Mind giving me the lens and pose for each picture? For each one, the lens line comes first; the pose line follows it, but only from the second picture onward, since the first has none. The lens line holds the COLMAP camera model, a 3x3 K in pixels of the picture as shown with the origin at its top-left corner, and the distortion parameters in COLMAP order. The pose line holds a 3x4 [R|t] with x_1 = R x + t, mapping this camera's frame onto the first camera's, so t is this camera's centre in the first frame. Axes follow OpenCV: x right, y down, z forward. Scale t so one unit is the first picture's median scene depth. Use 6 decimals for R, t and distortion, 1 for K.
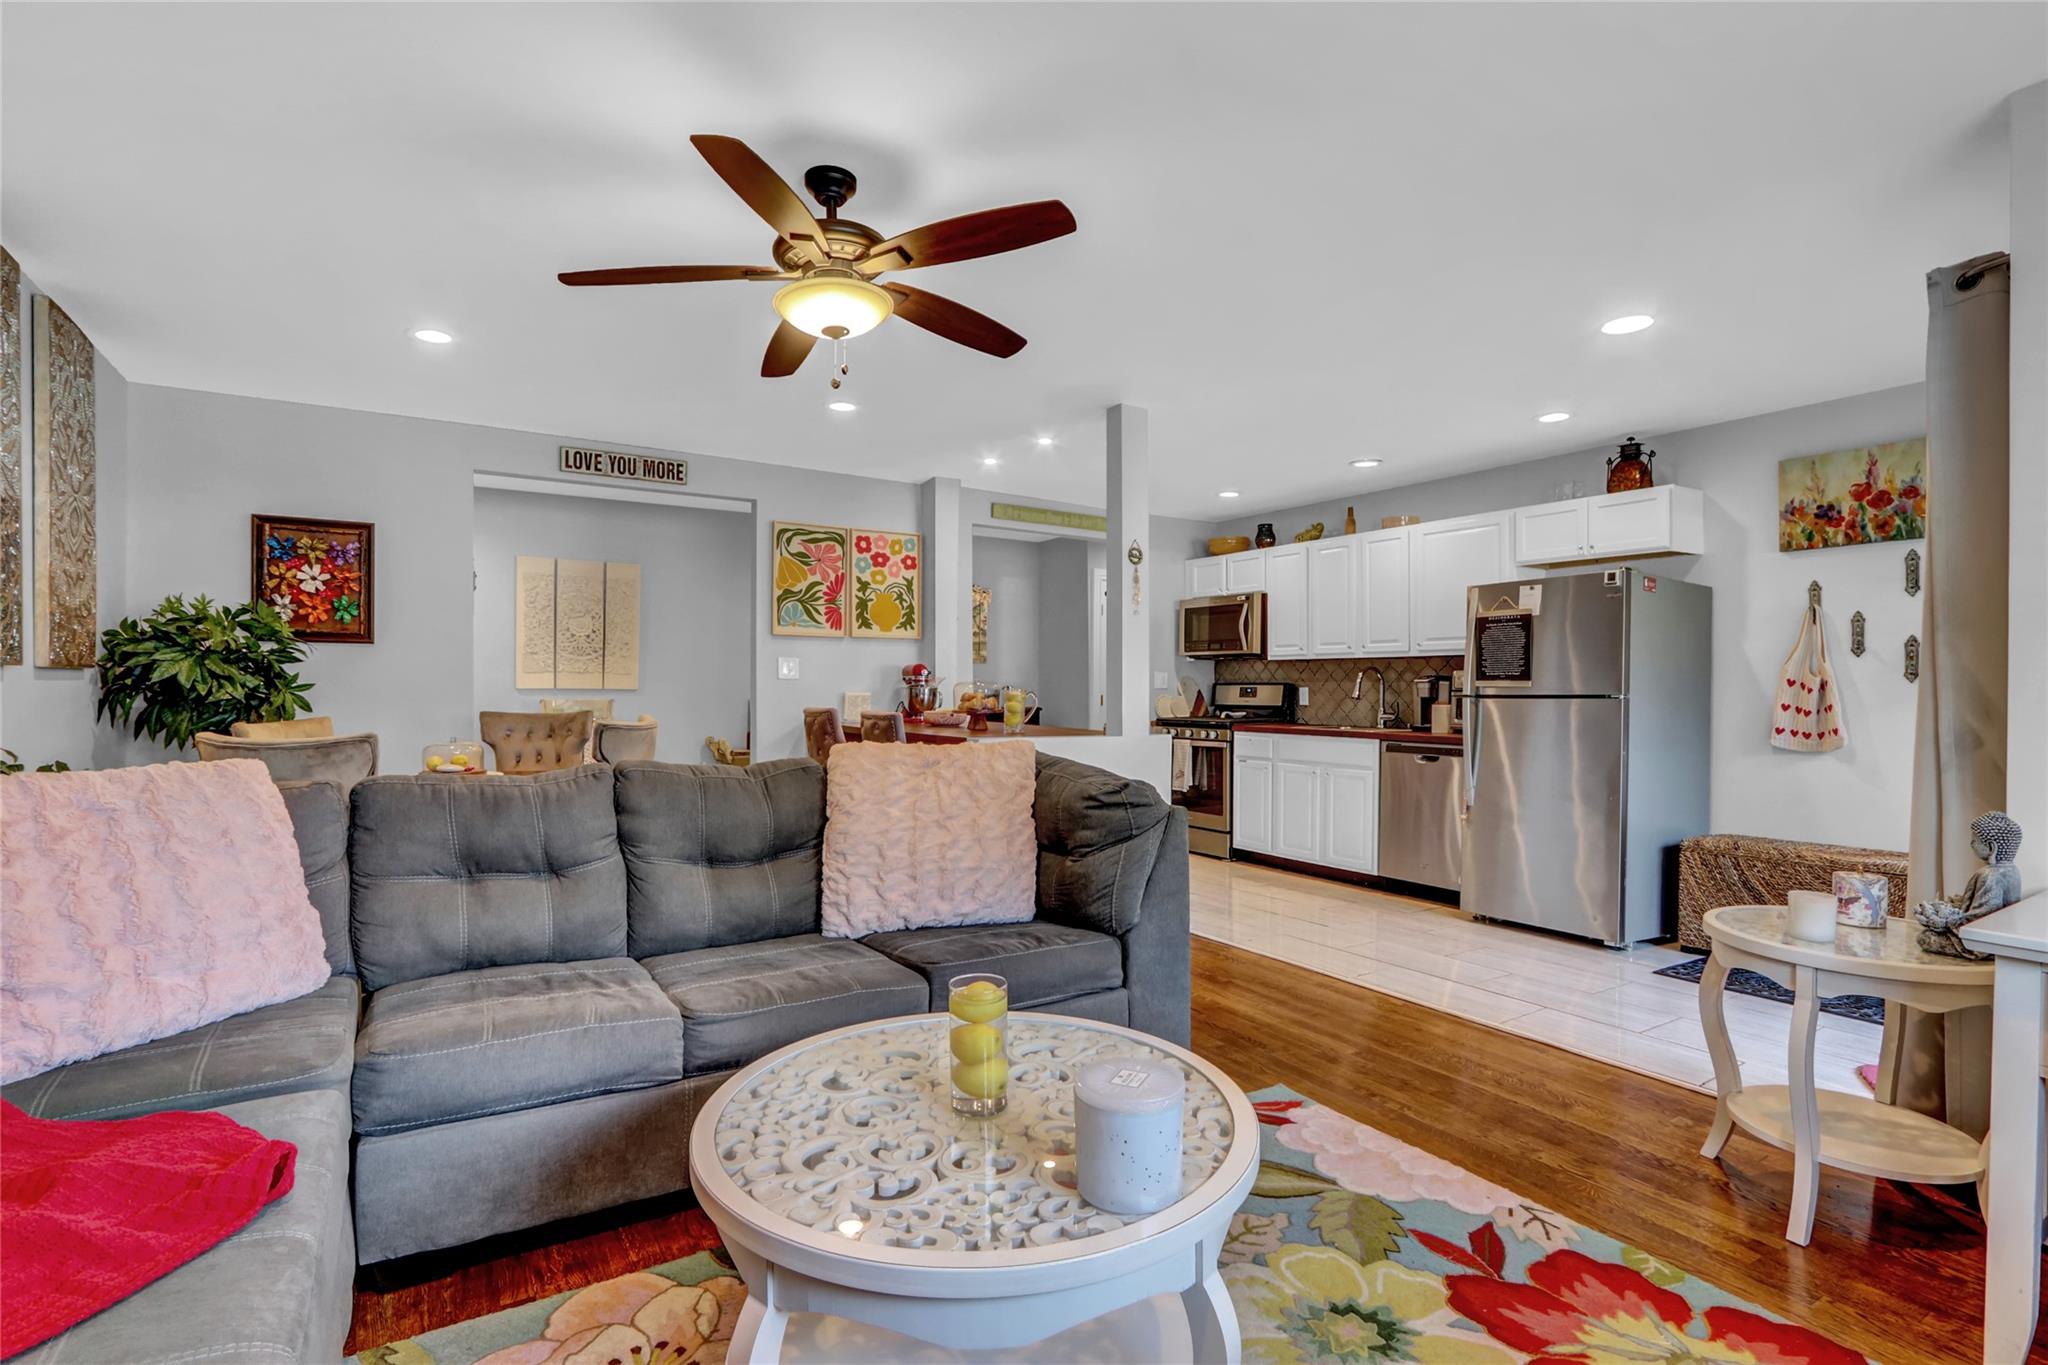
lens RADIAL K [[959.7, 0, 1007.0], [0, 959.7, 693.6], [0, 0, 1]] dist [-0.020897, 0.002916]
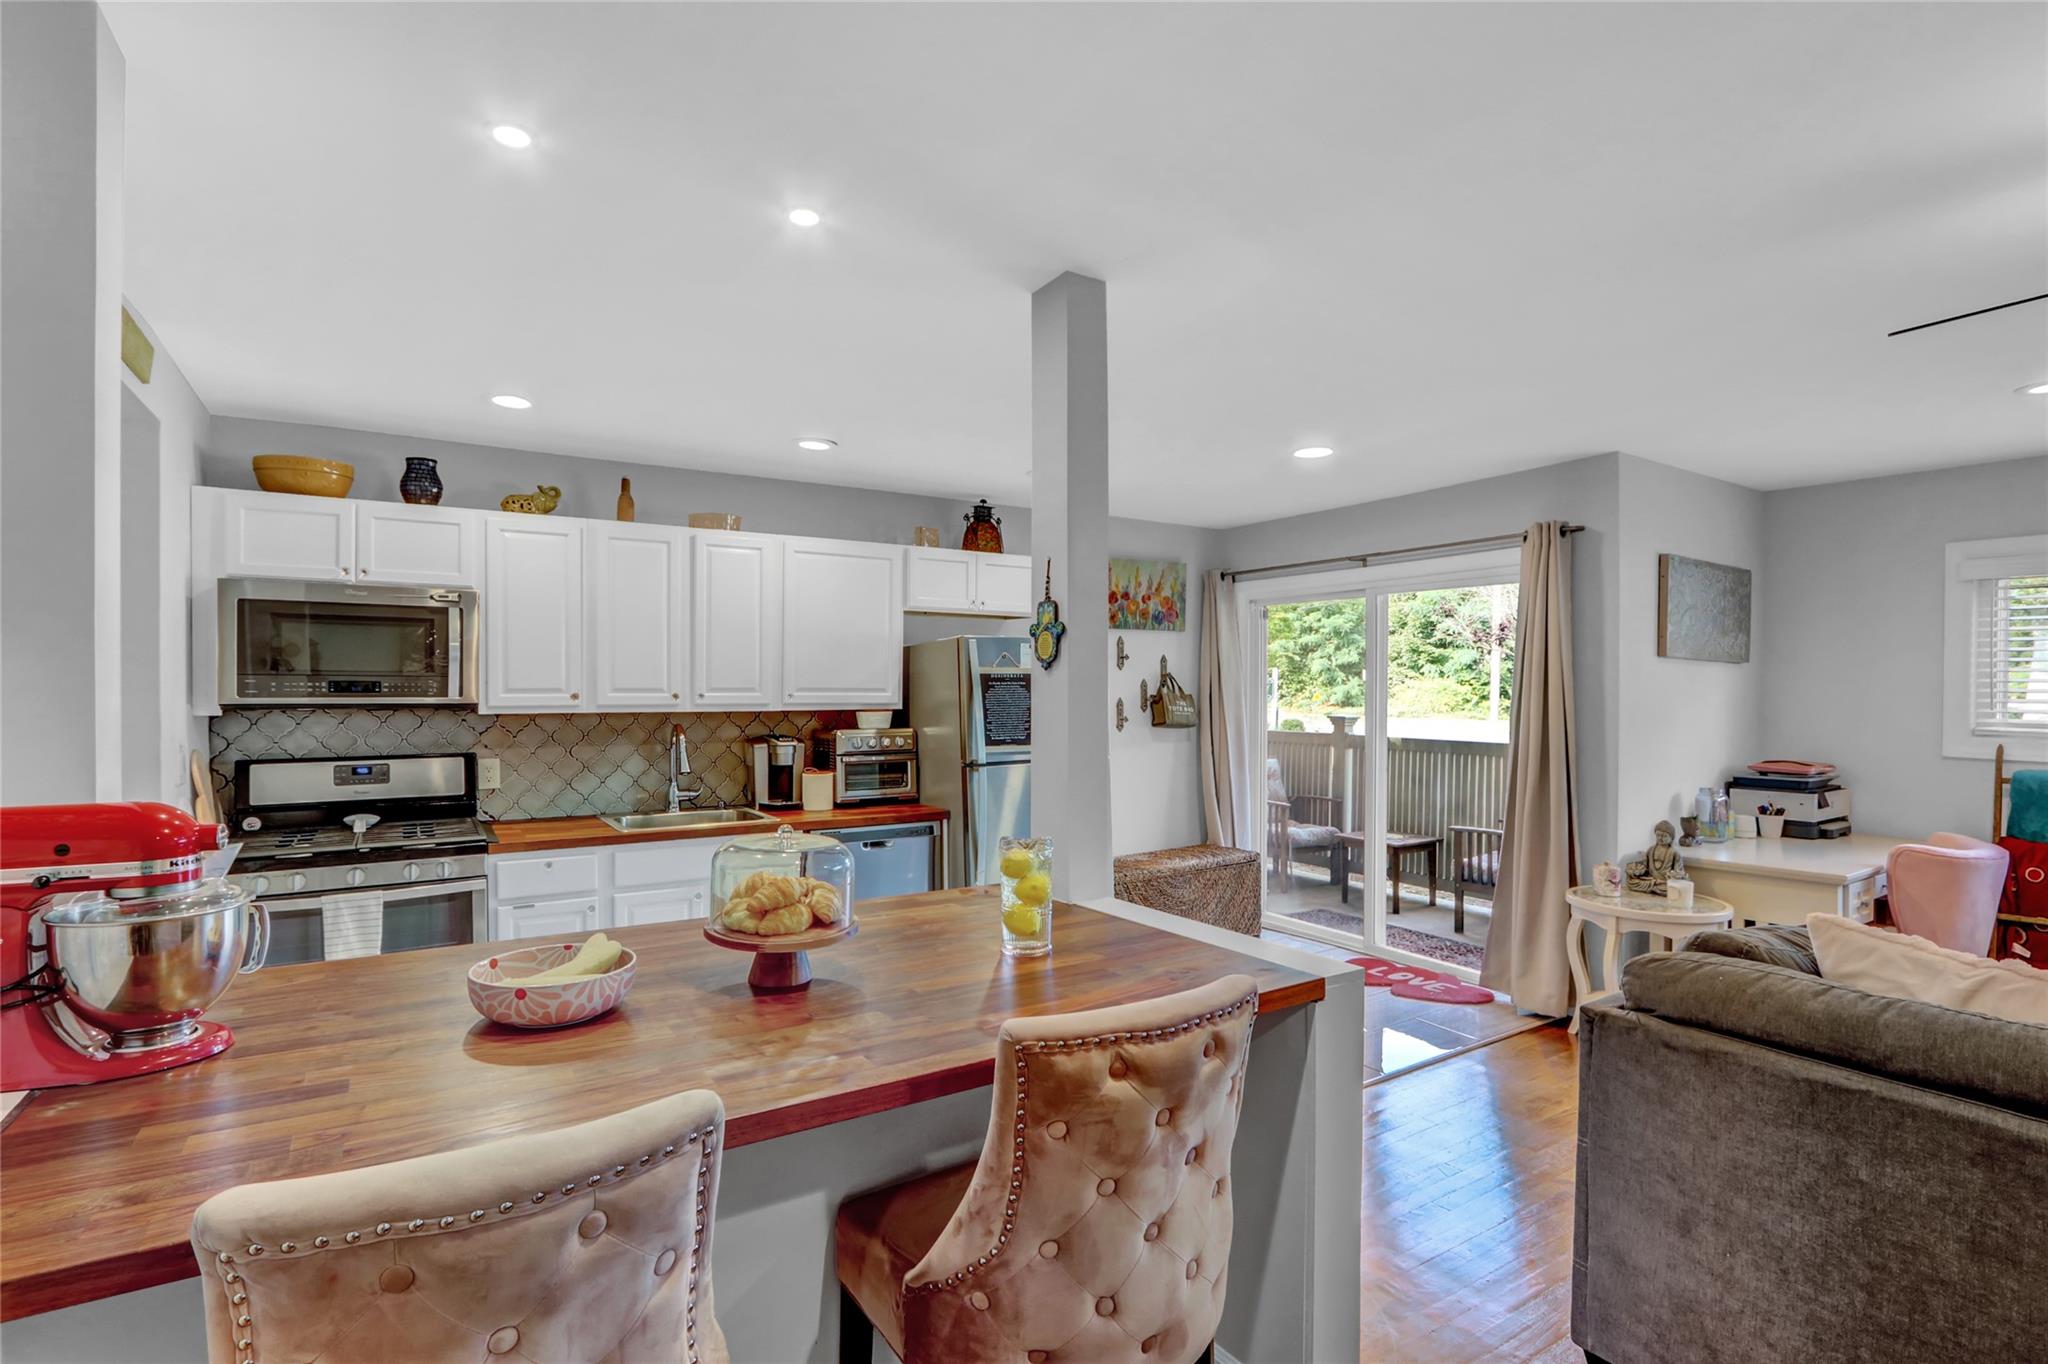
lens RADIAL K [[959.7, 0, 993.4], [0, 959.7, 703.0], [0, 0, 1]] dist [-0.020897, 0.002916]
pose [[-0.008358, -0.023677, 0.999685, -0.340275], [0.007267, 0.999692, 0.023738, -0.065064], [-0.999939, 0.007463, -0.008183, 0.874314]]
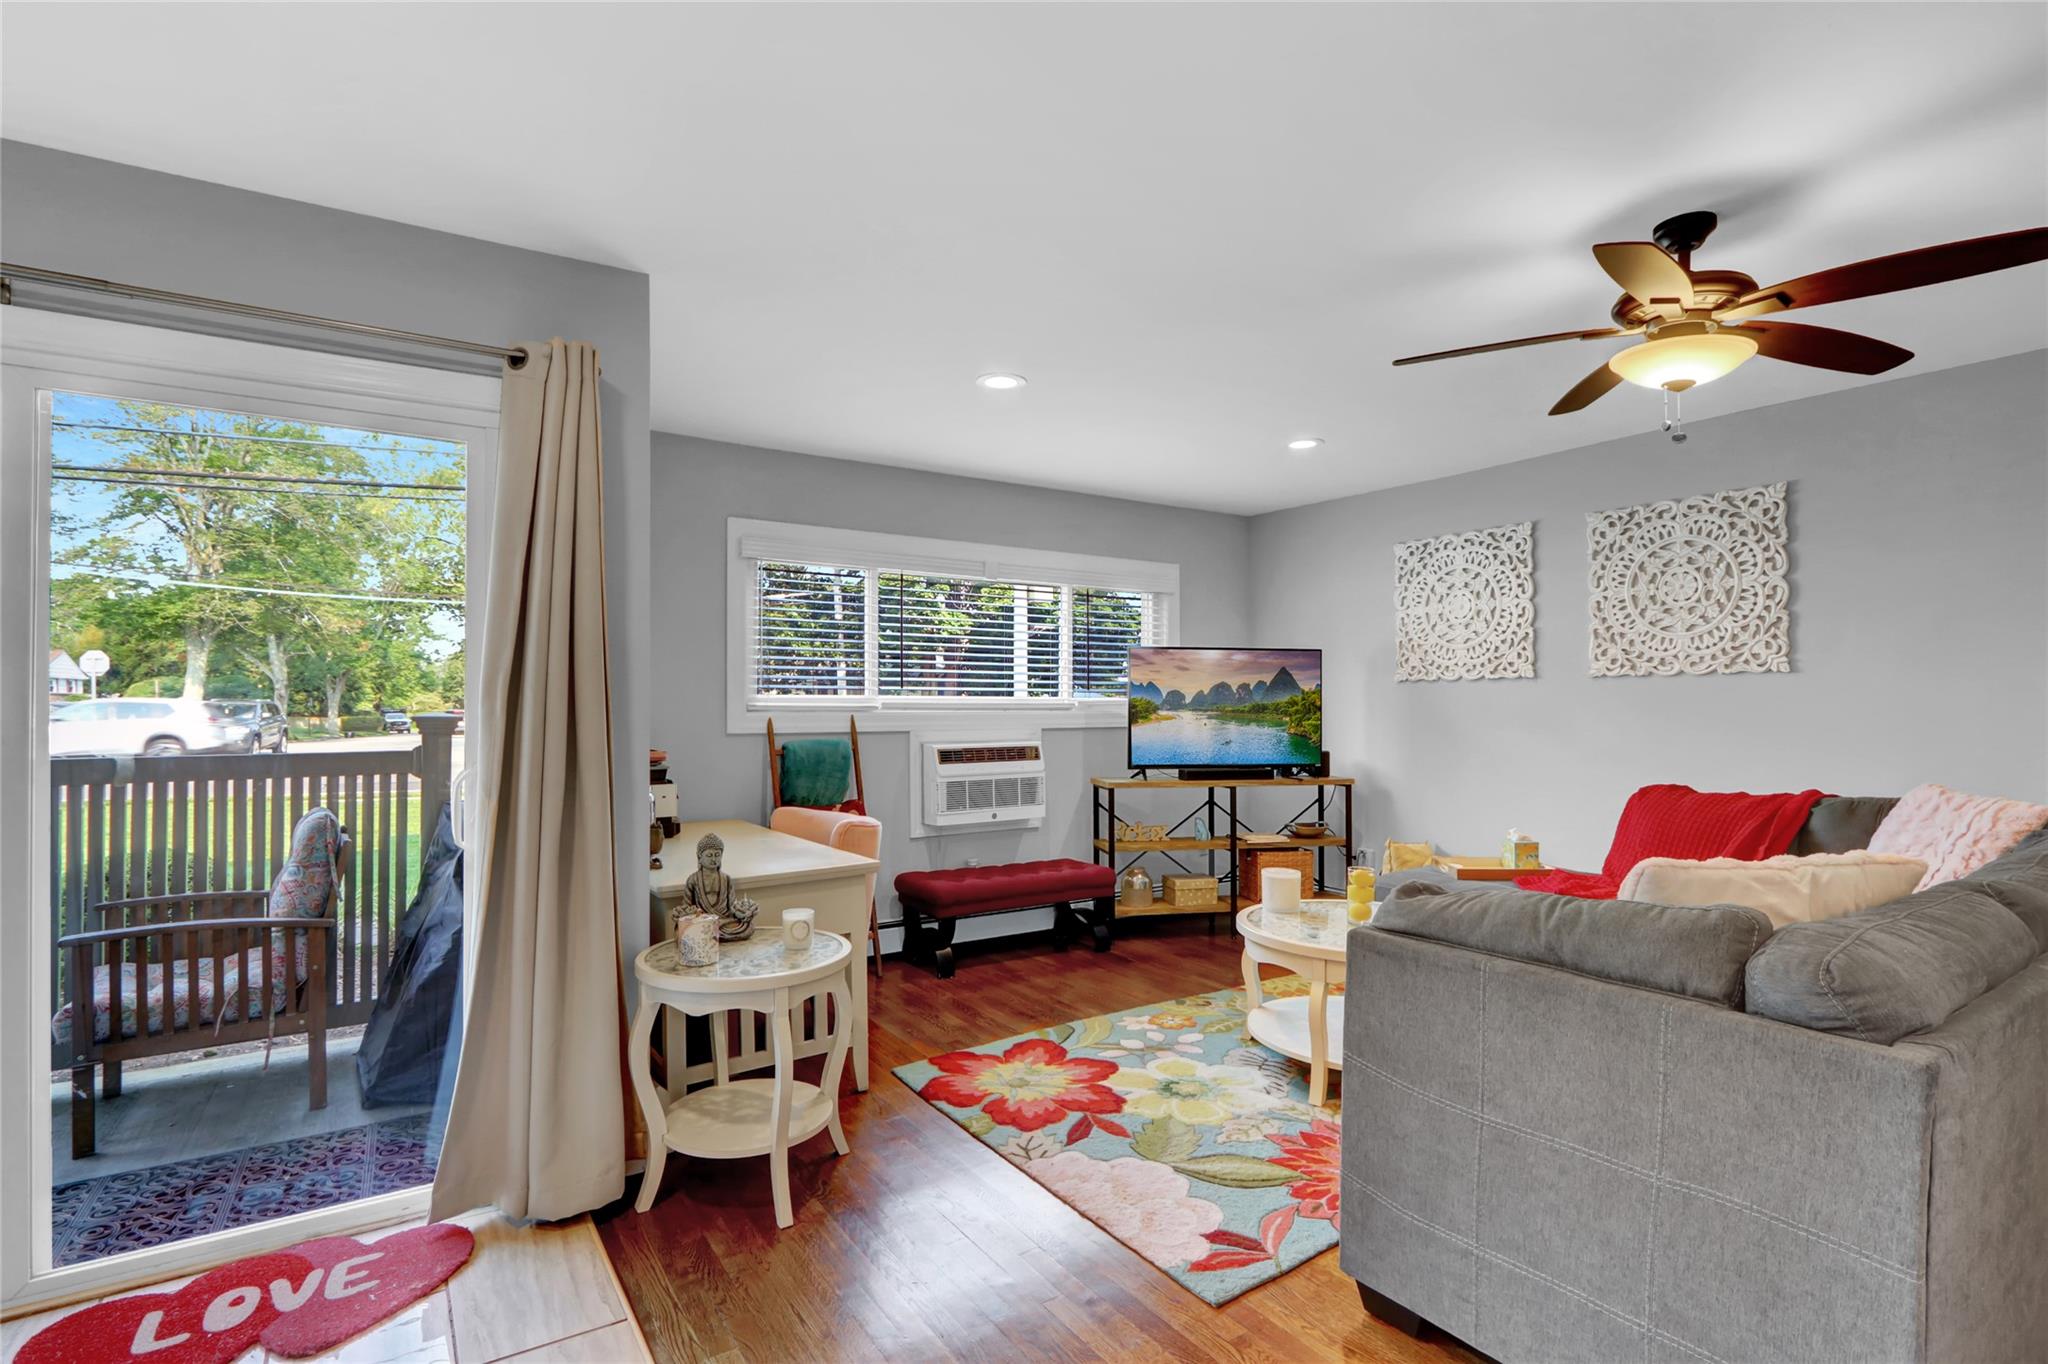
lens RADIAL K [[959.7, 0, 1008.1], [0, 959.7, 690.1], [0, 0, 1]] dist [-0.020897, 0.002916]
pose [[-0.999347, -0.003230, -0.035984, 0.237962], [-0.003086, 0.999987, -0.004058, -0.028947], [0.035996, -0.003945, -0.999344, 0.869575]]
